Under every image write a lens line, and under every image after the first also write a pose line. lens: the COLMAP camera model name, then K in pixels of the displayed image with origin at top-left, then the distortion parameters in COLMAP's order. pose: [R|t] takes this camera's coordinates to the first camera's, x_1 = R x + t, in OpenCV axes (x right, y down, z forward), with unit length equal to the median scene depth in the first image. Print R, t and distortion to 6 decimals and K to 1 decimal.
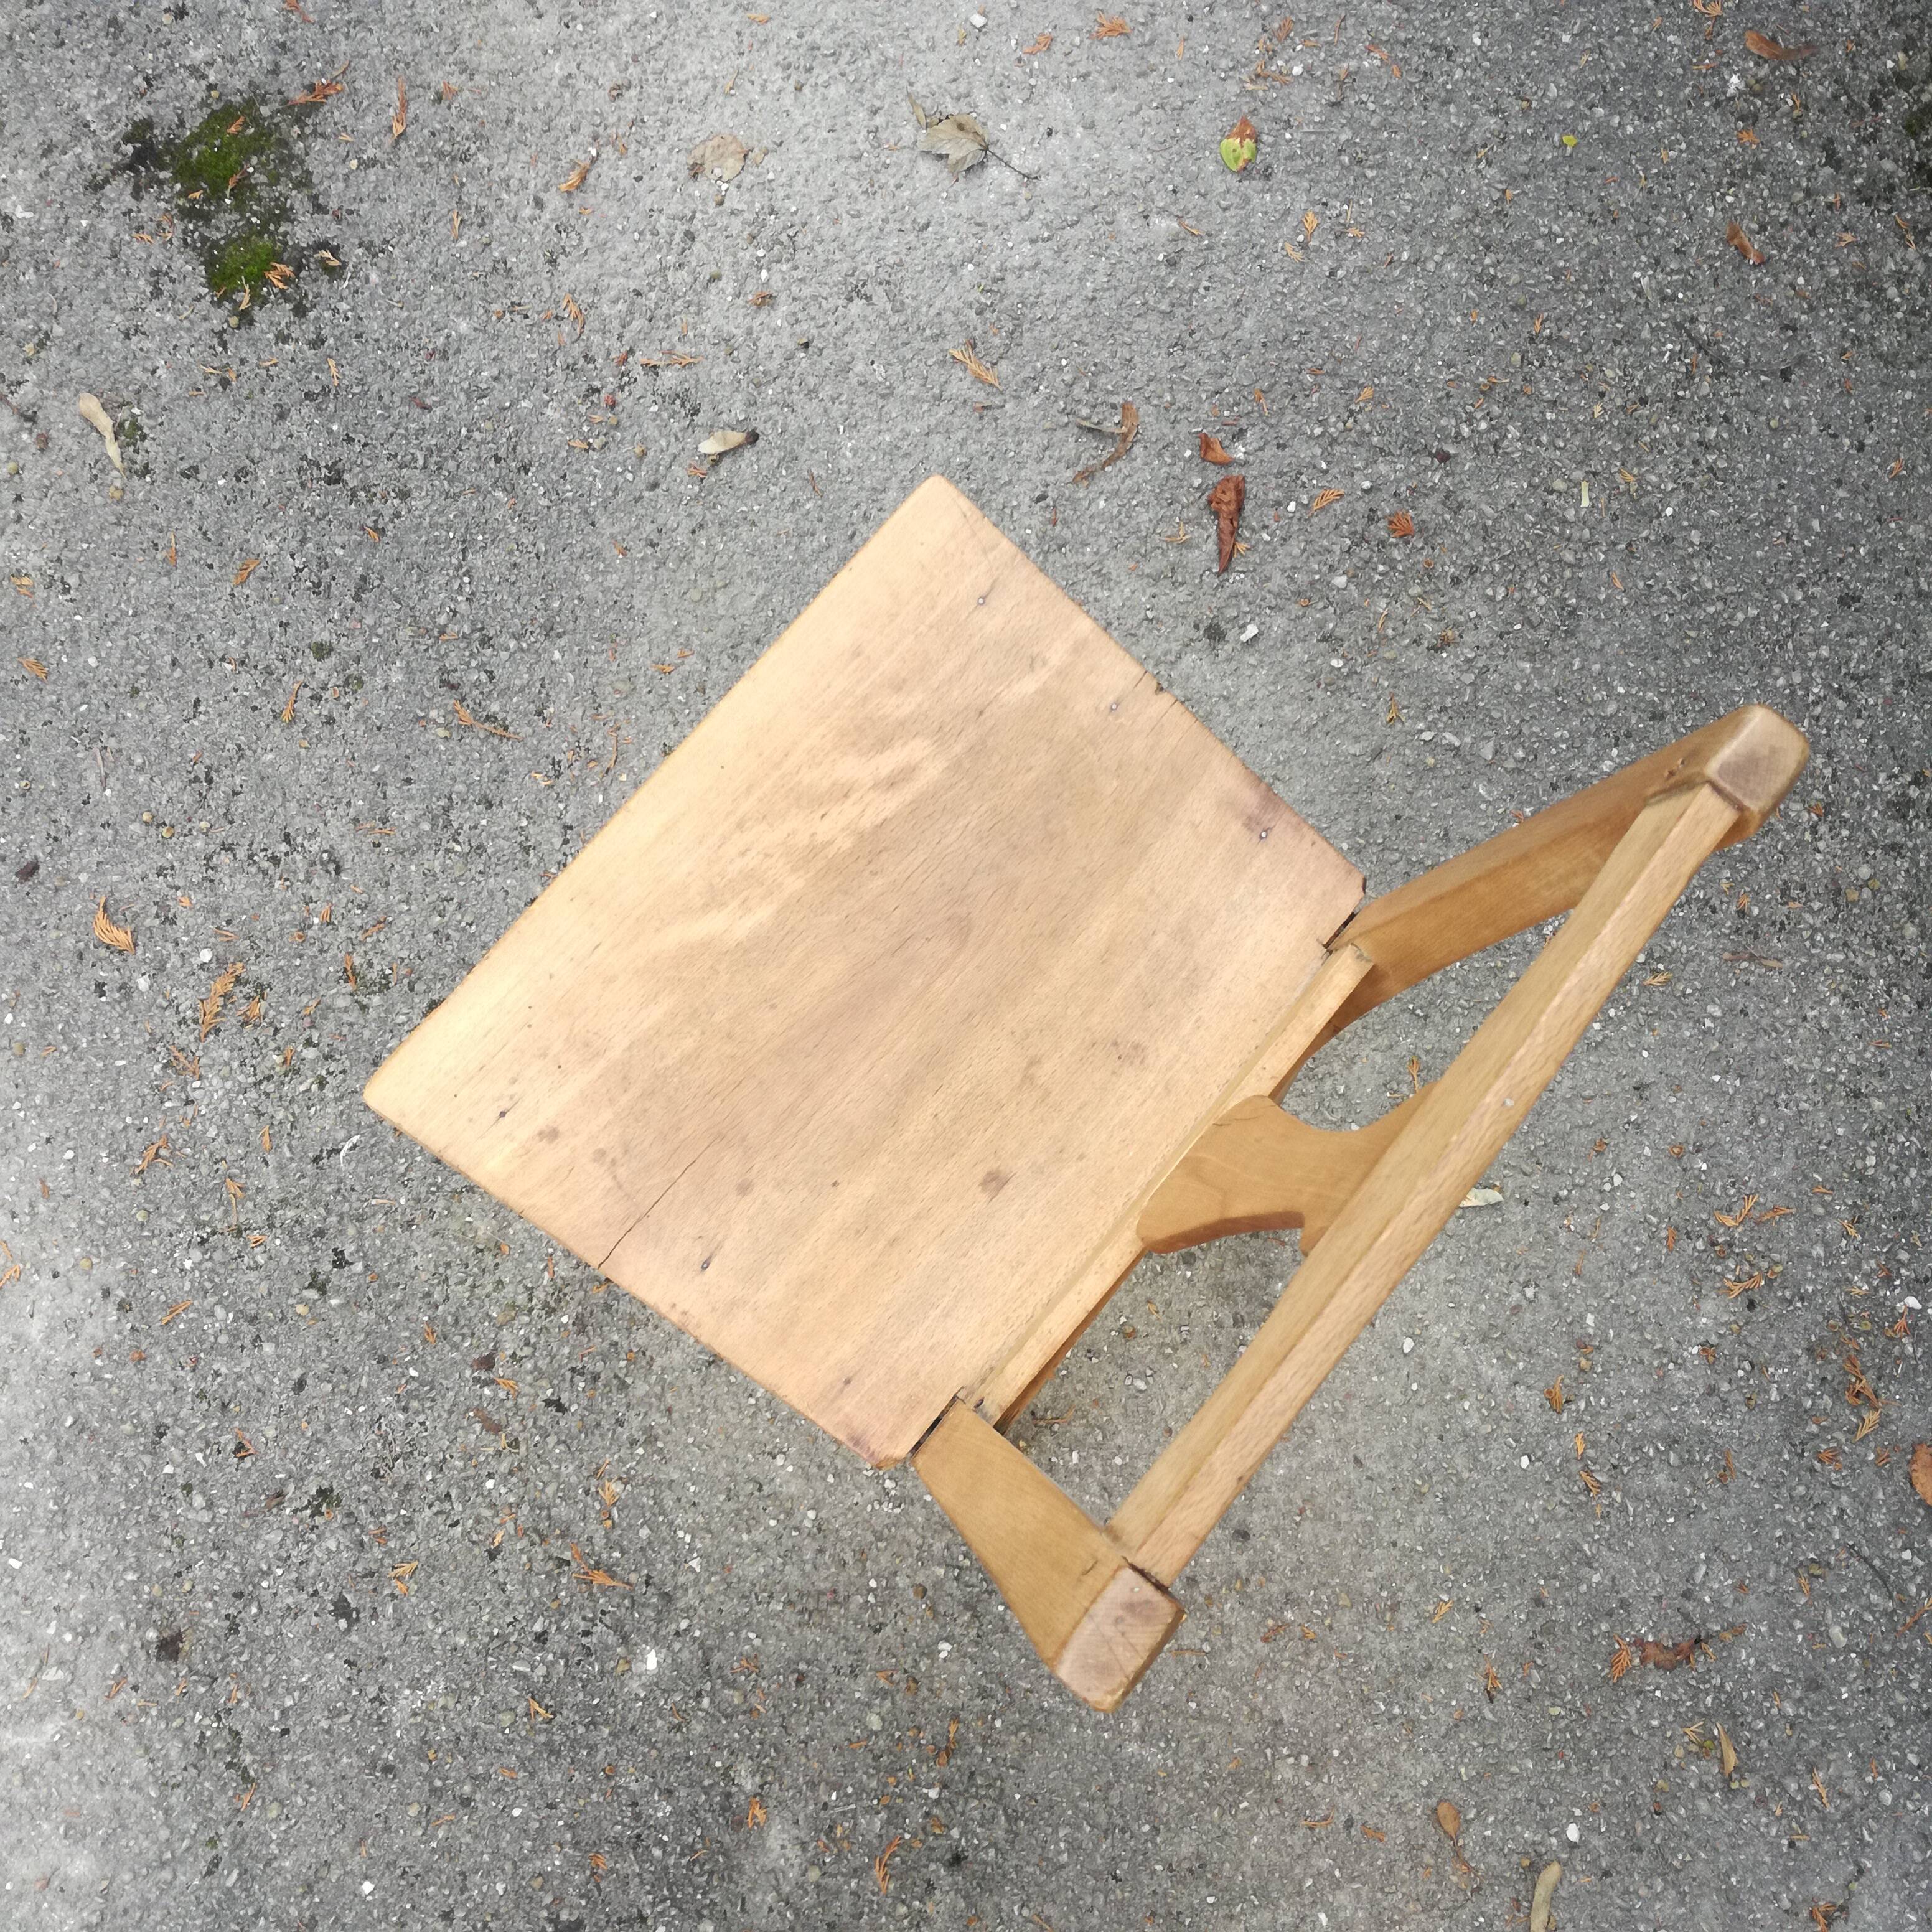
lens RADIAL K [[2053.0, 0, 1004.1], [0, 2053.0, 990.5], [0, 0, 1]] dist [0.125192, -0.332931]
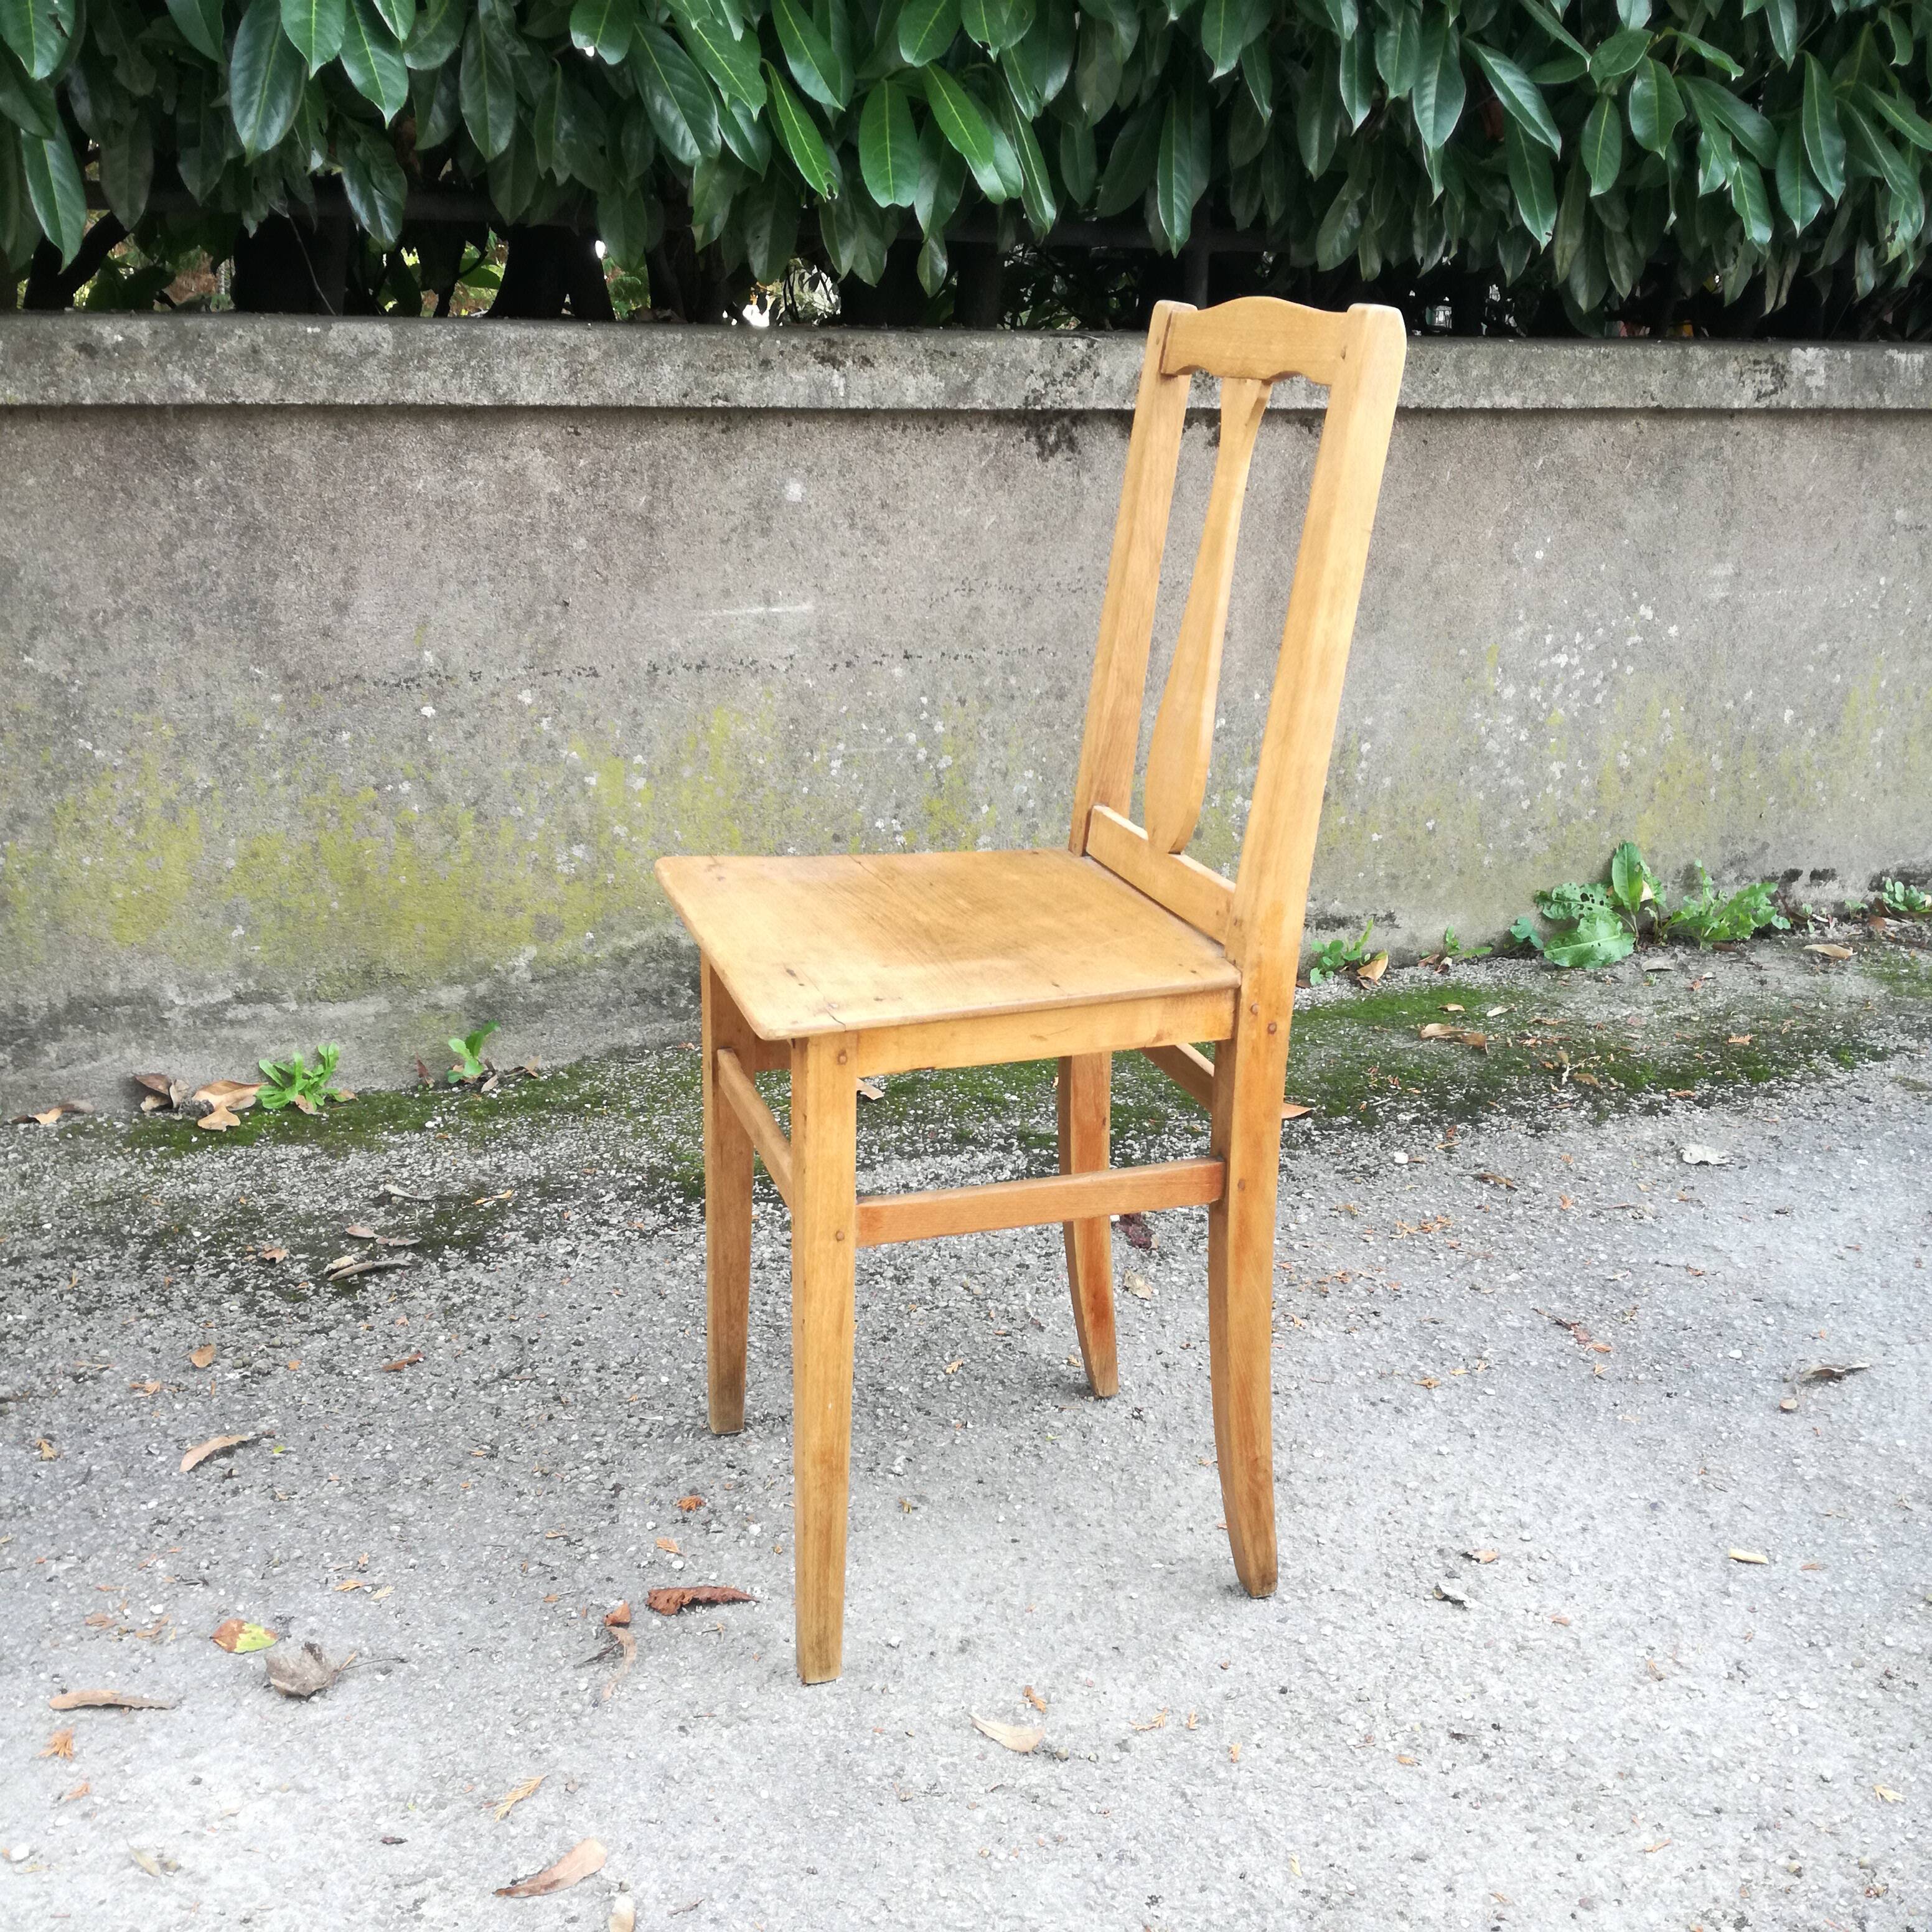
lens RADIAL K [[2063.1, 0, 1001.1], [0, 2063.1, 994.9], [0, 0, 1]] dist [0.126176, -0.340154]
pose [[-0.197238, -0.323302, 0.925512, -0.719678], [0.959283, 0.131038, 0.250210, -0.372806], [-0.202170, 0.937179, 0.284293, 0.443774]]
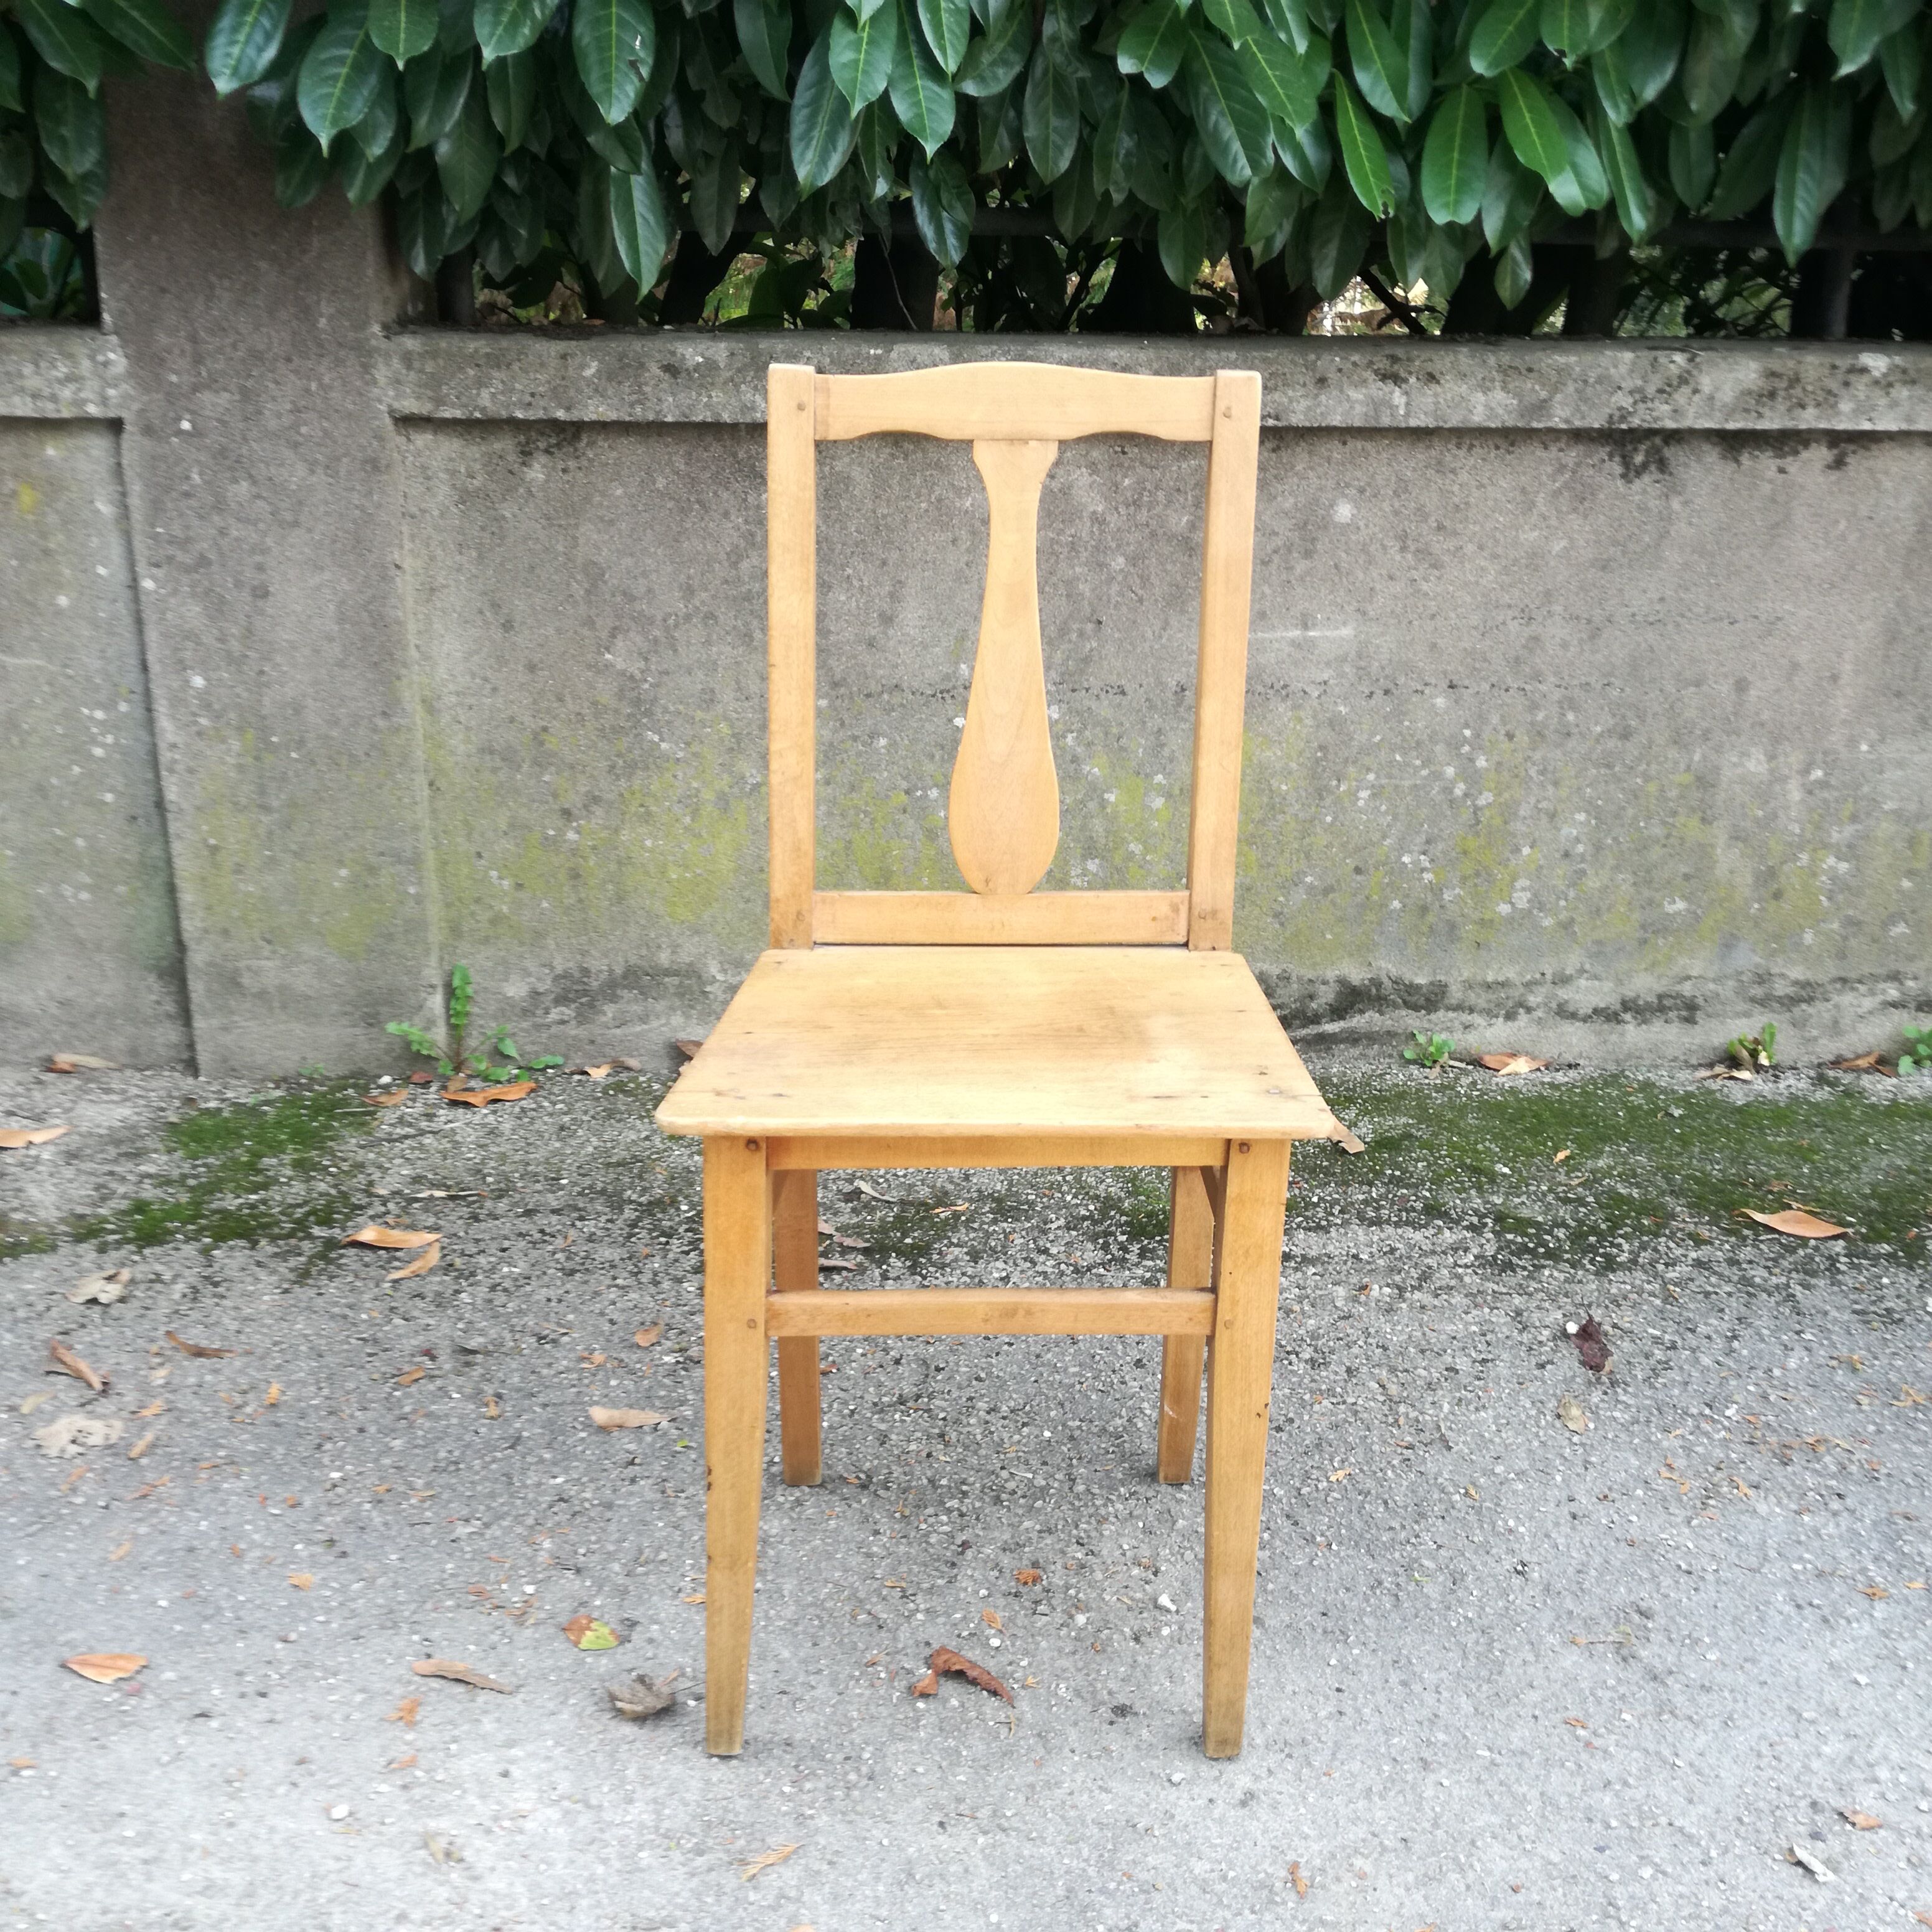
lens RADIAL K [[2072.5, 0, 1001.4], [0, 2072.5, 982.5], [0, 0, 1]] dist [0.146859, -0.387999]
pose [[0.147347, -0.353165, 0.923885, -0.671873], [0.970916, 0.229862, -0.066981, -0.239175], [-0.188710, 0.906884, 0.376763, 0.347897]]
